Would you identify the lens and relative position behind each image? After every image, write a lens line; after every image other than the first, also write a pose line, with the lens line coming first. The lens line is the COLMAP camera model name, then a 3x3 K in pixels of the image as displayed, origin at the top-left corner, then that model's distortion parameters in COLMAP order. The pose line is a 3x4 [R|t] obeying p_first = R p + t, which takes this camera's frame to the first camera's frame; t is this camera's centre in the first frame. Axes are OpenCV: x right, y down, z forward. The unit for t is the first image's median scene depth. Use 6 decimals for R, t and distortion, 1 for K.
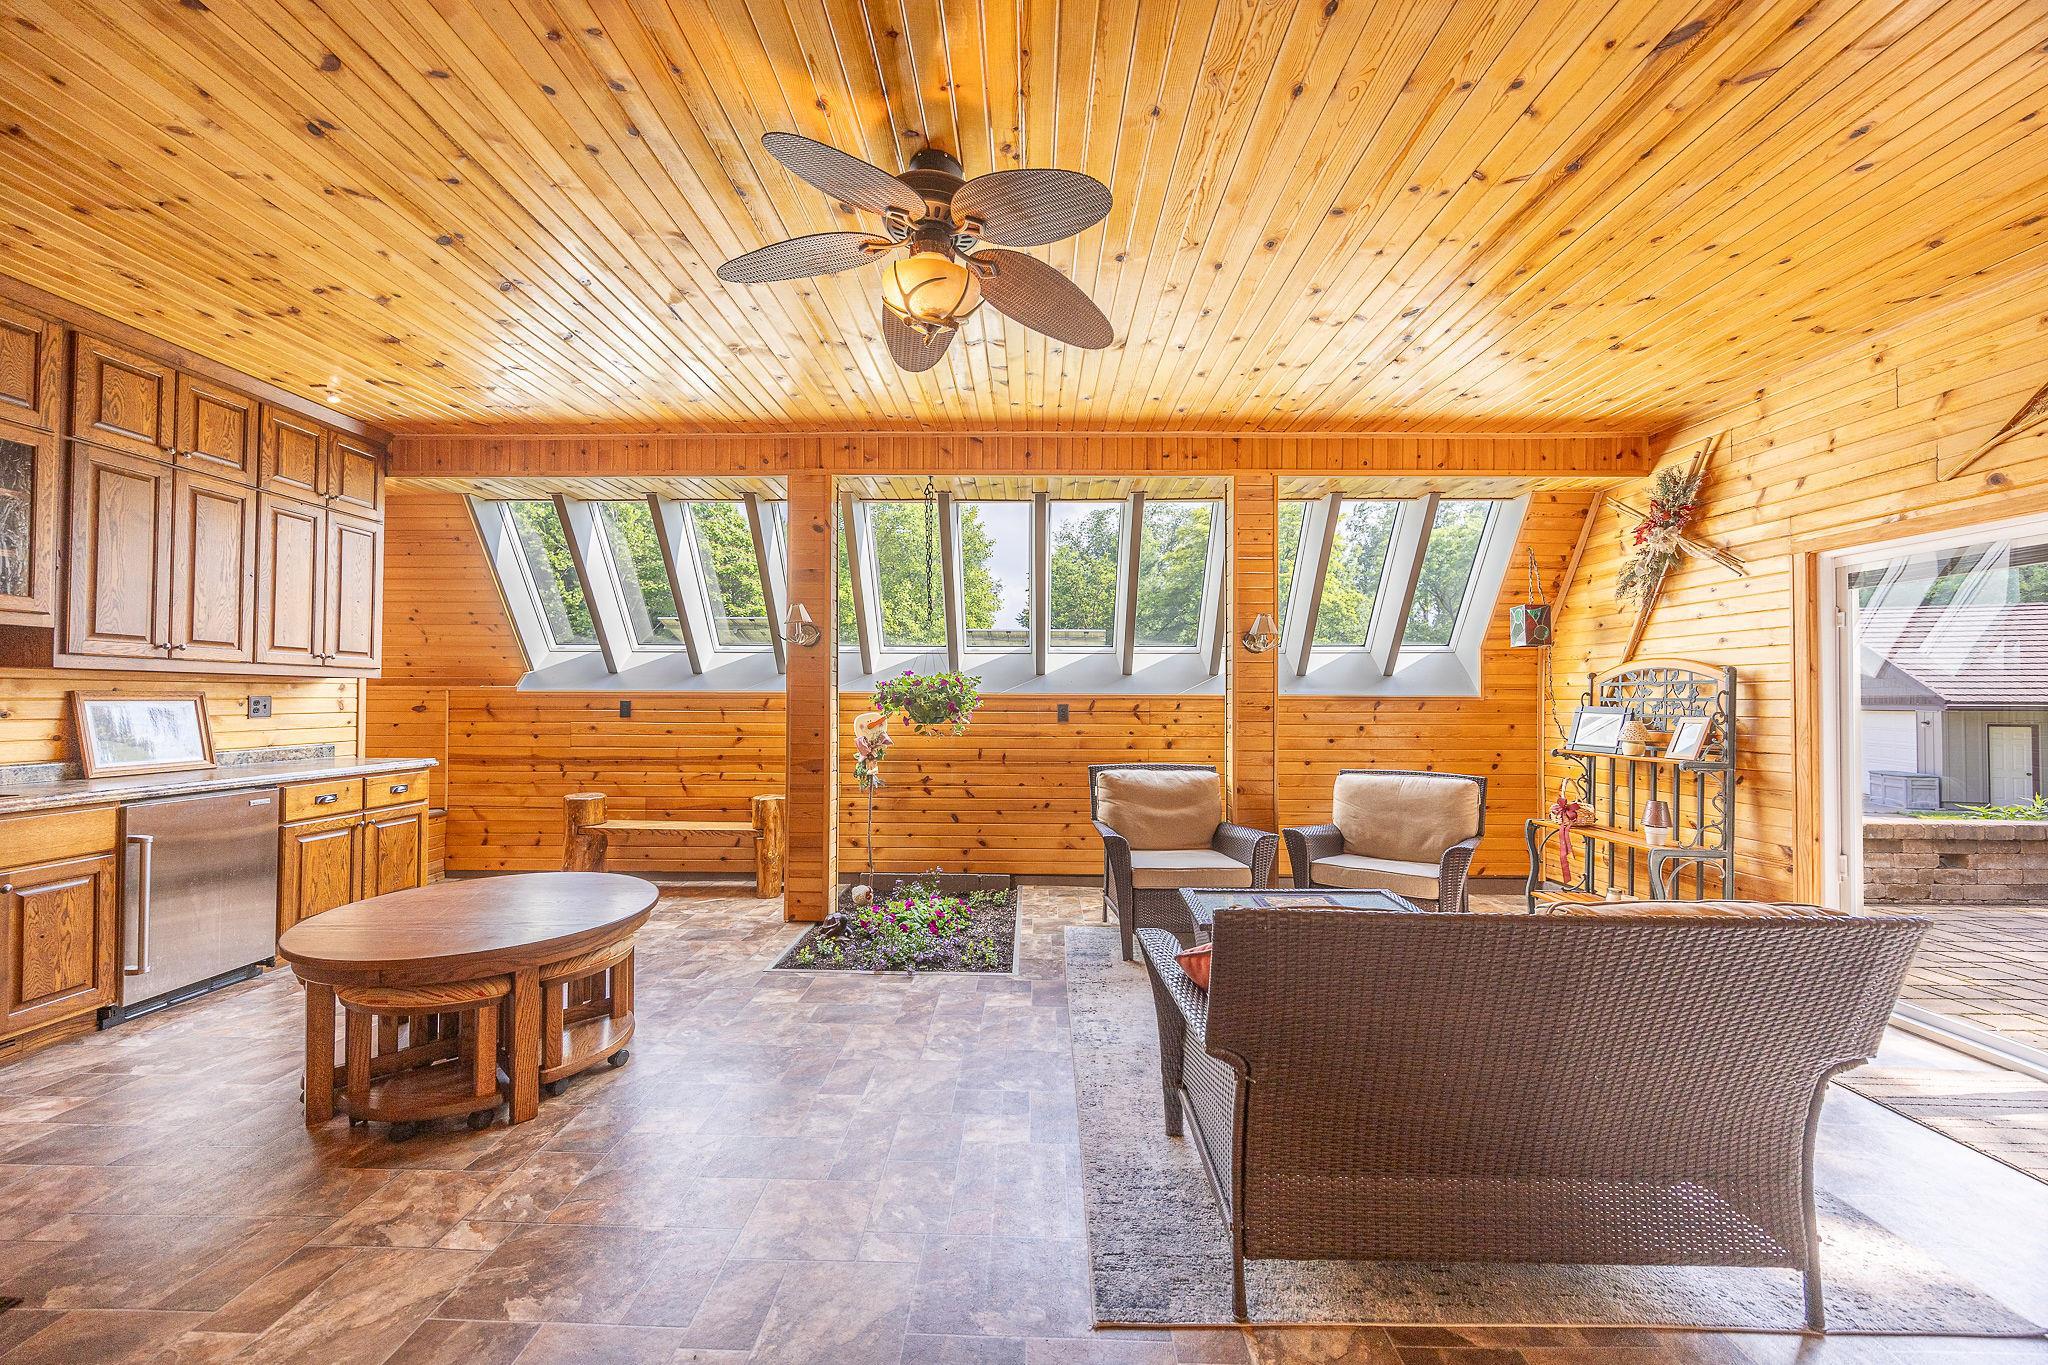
lens RADIAL K [[775.2, 0, 1022.9], [0, 775.2, 688.4], [0, 0, 1]] dist [0.000955, 0.000301]
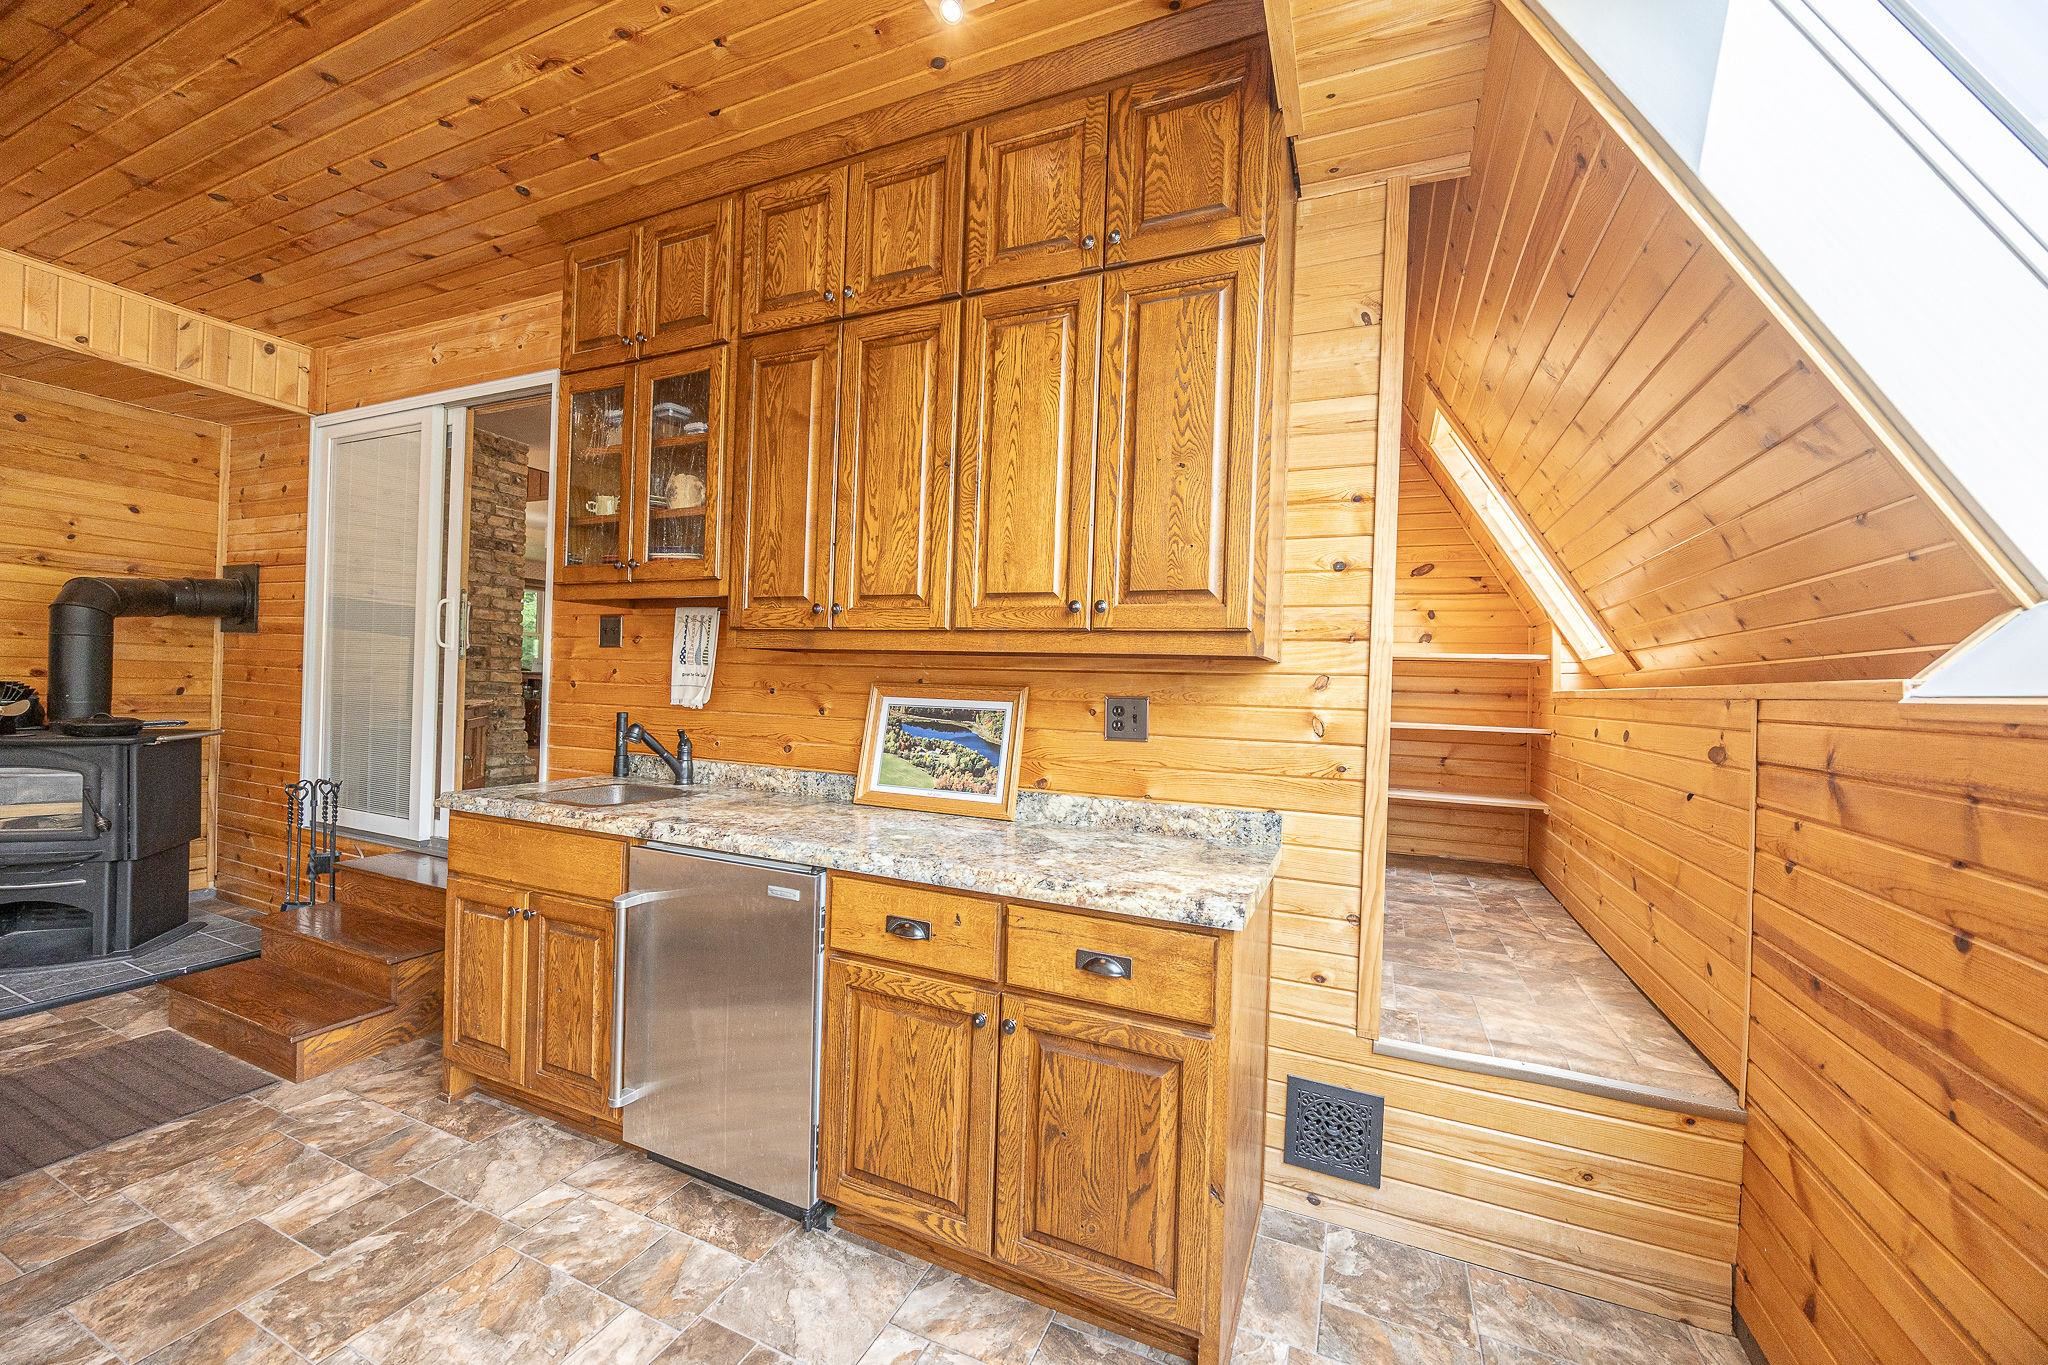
lens RADIAL K [[775.2, 0, 1022.9], [0, 775.2, 688.4], [0, 0, 1]] dist [0.000955, 0.000301]
pose [[-0.395468, -0.016834, -0.918325, -0.551912], [-0.019639, 0.999758, -0.009869, 0.012164], [0.918270, 0.014132, -0.395704, 1.302200]]
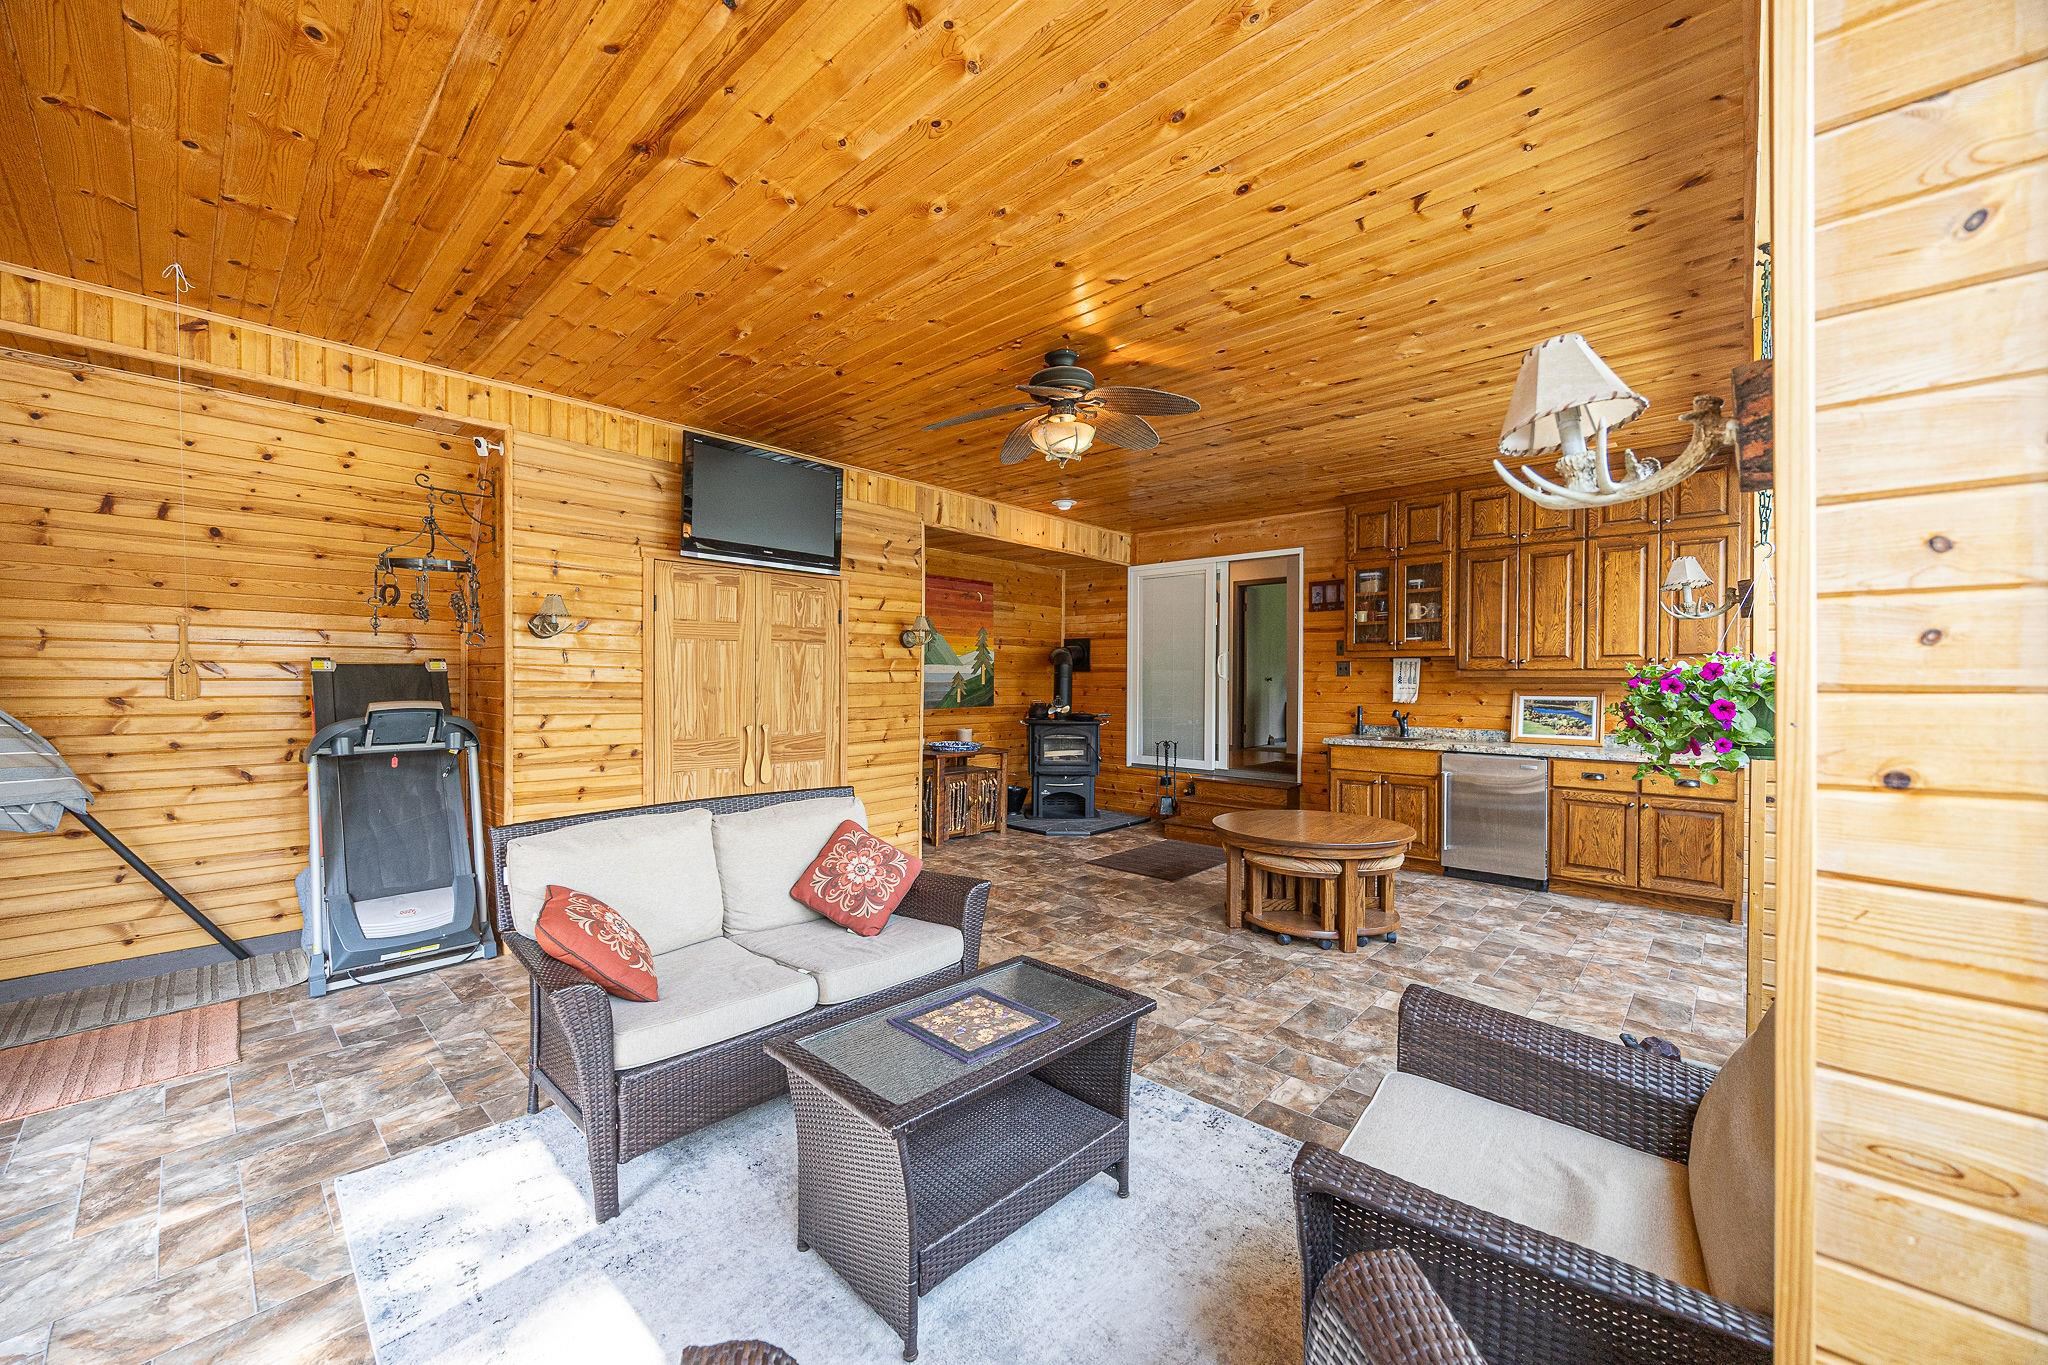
lens RADIAL K [[775.2, 0, 1022.9], [0, 775.2, 688.4], [0, 0, 1]] dist [0.000955, 0.000301]
pose [[-0.669052, -0.002096, -0.743213, 0.679511], [0.004322, 0.999968, -0.006711, 0.006098], [0.743203, -0.007702, -0.669022, 1.222159]]
